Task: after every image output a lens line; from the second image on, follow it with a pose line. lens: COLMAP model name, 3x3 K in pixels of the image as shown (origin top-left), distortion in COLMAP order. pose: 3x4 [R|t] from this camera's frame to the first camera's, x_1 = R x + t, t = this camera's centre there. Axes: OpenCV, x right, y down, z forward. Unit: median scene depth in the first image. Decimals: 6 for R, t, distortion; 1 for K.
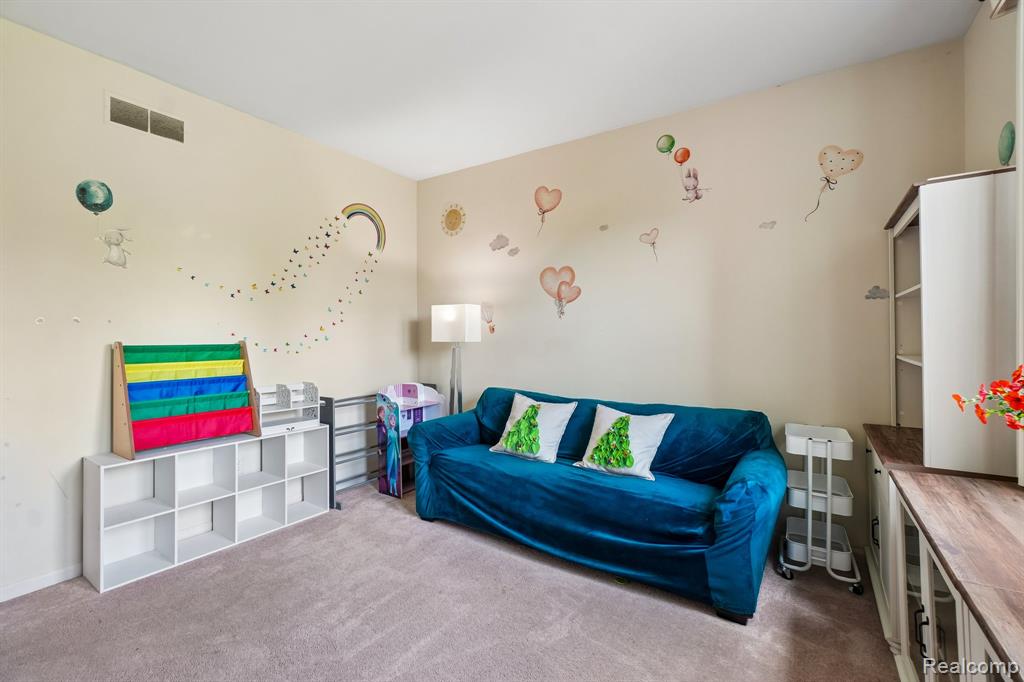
lens RADIAL K [[442.9, 0, 514.5], [0, 442.9, 334.6], [0, 0, 1]] dist [-0.003369, 0.001128]
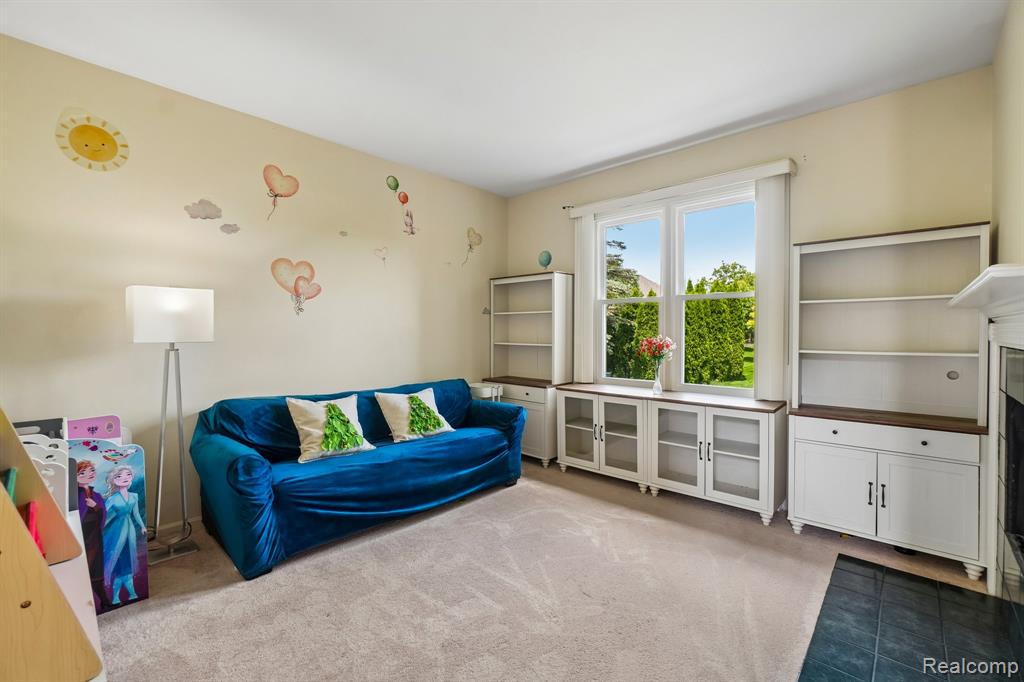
lens RADIAL K [[442.9, 0, 510.1], [0, 442.9, 337.3], [0, 0, 1]] dist [-0.003369, 0.001128]
pose [[0.169881, -0.010114, 0.985413, -0.865281], [-0.001142, 0.999945, 0.010460, 0.001100], [-0.985464, -0.002902, 0.169860, 0.444977]]
